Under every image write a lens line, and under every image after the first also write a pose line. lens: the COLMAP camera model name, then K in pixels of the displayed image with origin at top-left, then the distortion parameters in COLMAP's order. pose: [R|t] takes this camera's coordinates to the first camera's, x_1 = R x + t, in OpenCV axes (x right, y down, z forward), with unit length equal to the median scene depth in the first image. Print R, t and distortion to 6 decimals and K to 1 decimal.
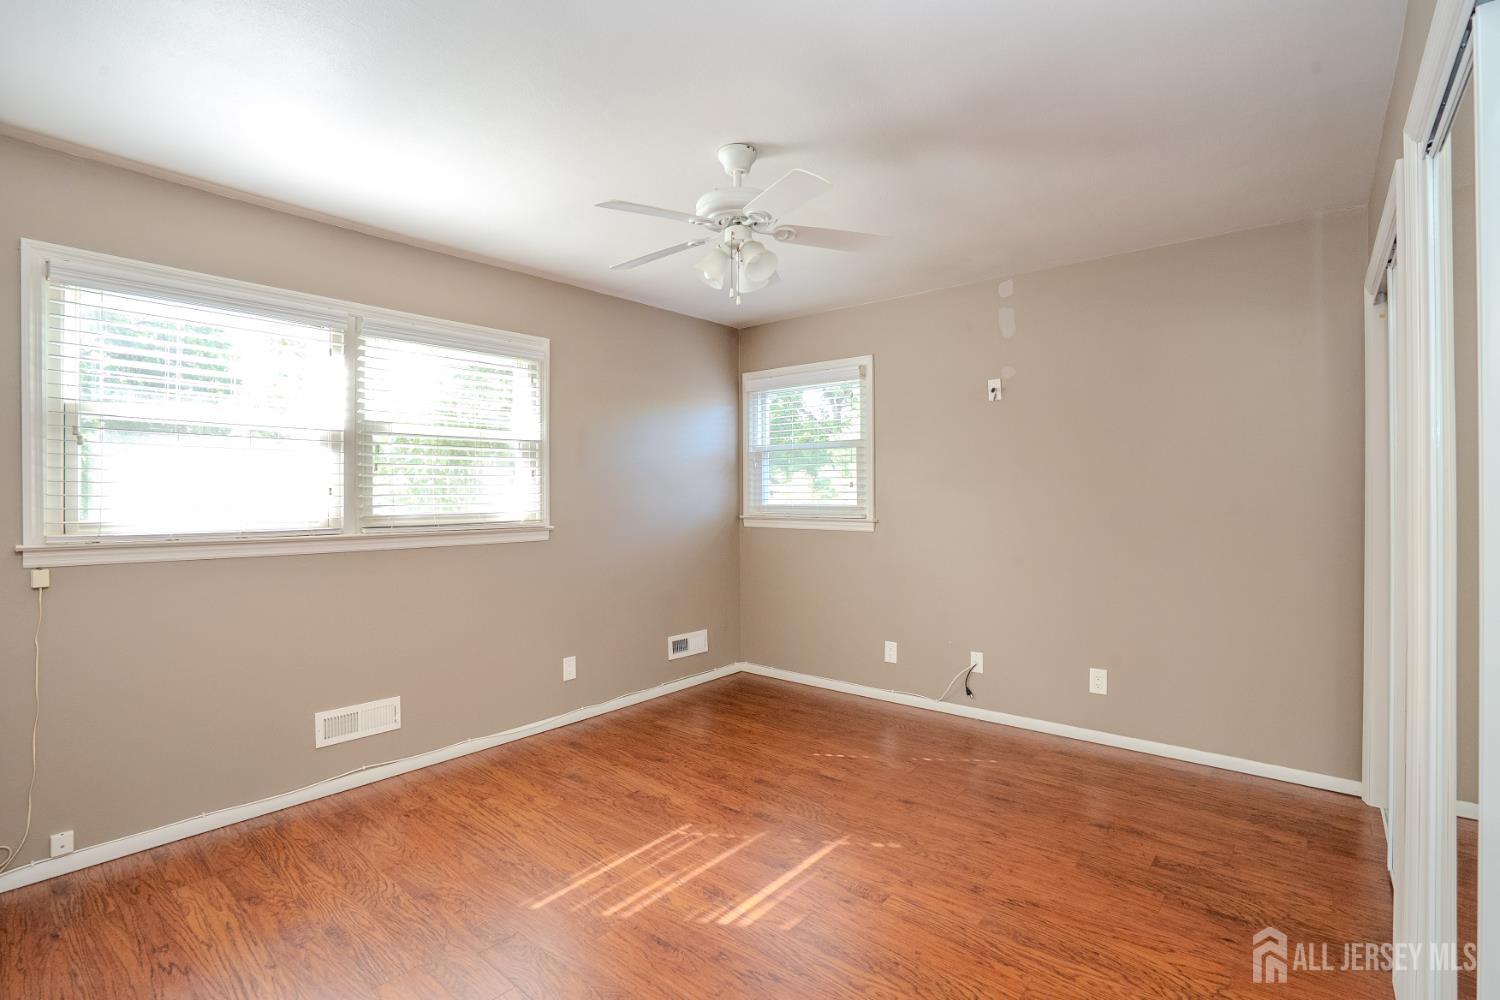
lens RADIAL K [[691.9, 0, 746.3], [0, 691.9, 501.9], [0, 0, 1]] dist [-0.074830, 0.037067]
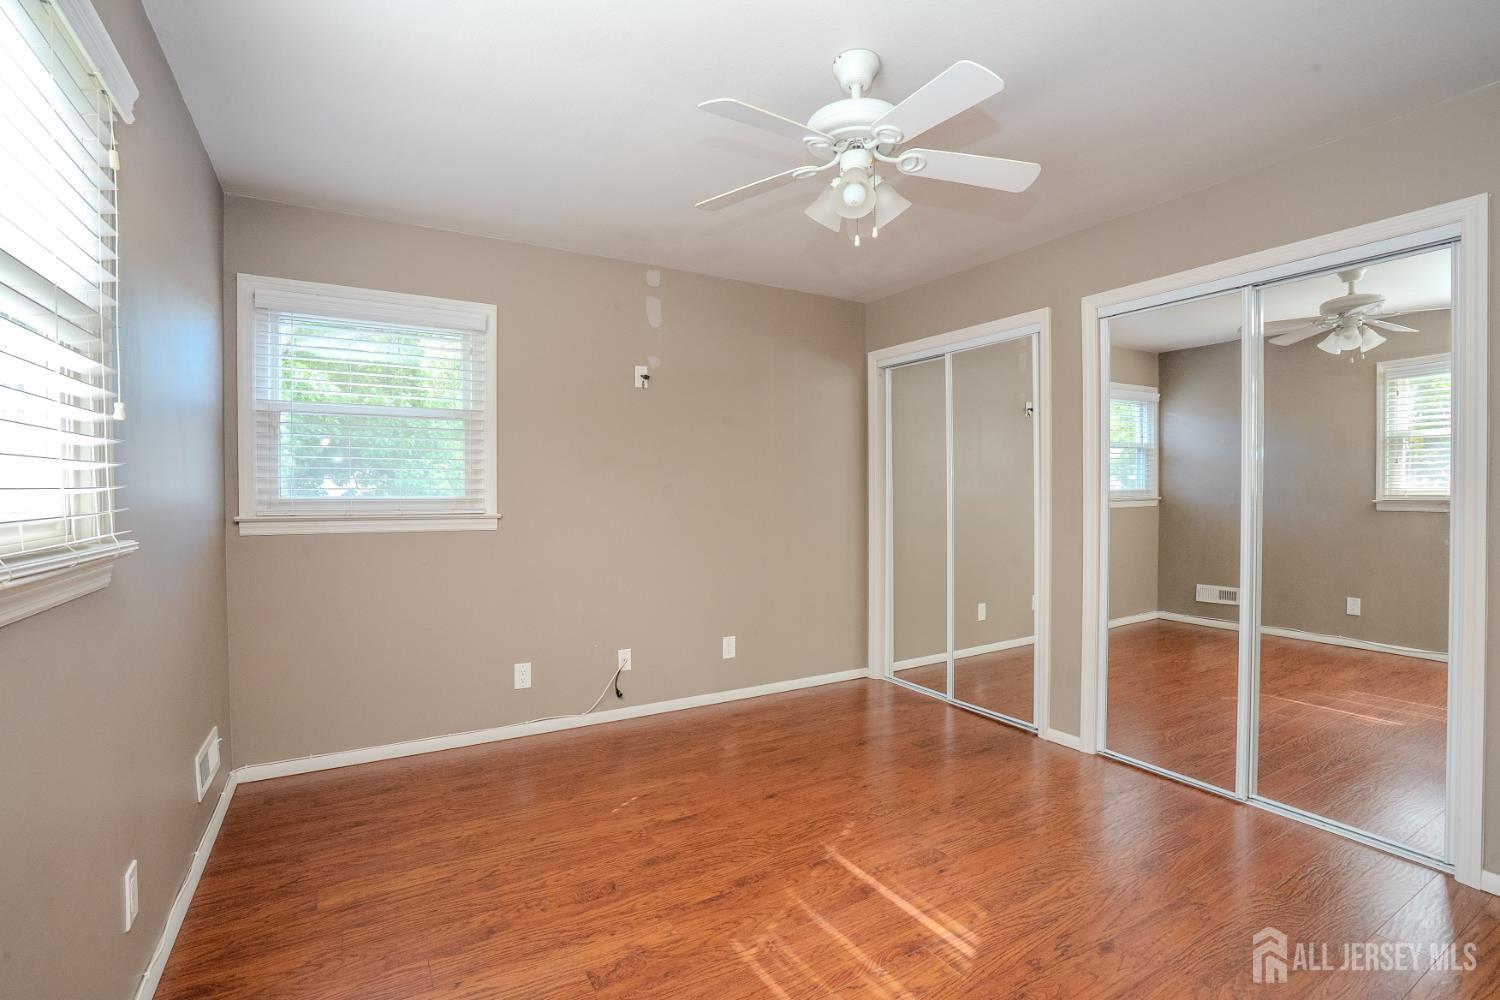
lens RADIAL K [[691.9, 0, 746.3], [0, 691.9, 501.9], [0, 0, 1]] dist [-0.074830, 0.037067]
pose [[0.321935, -0.008954, 0.946719, -0.629879], [0.008661, 0.999941, 0.006512, 0.011536], [-0.946722, 0.006103, 0.321994, 0.647219]]
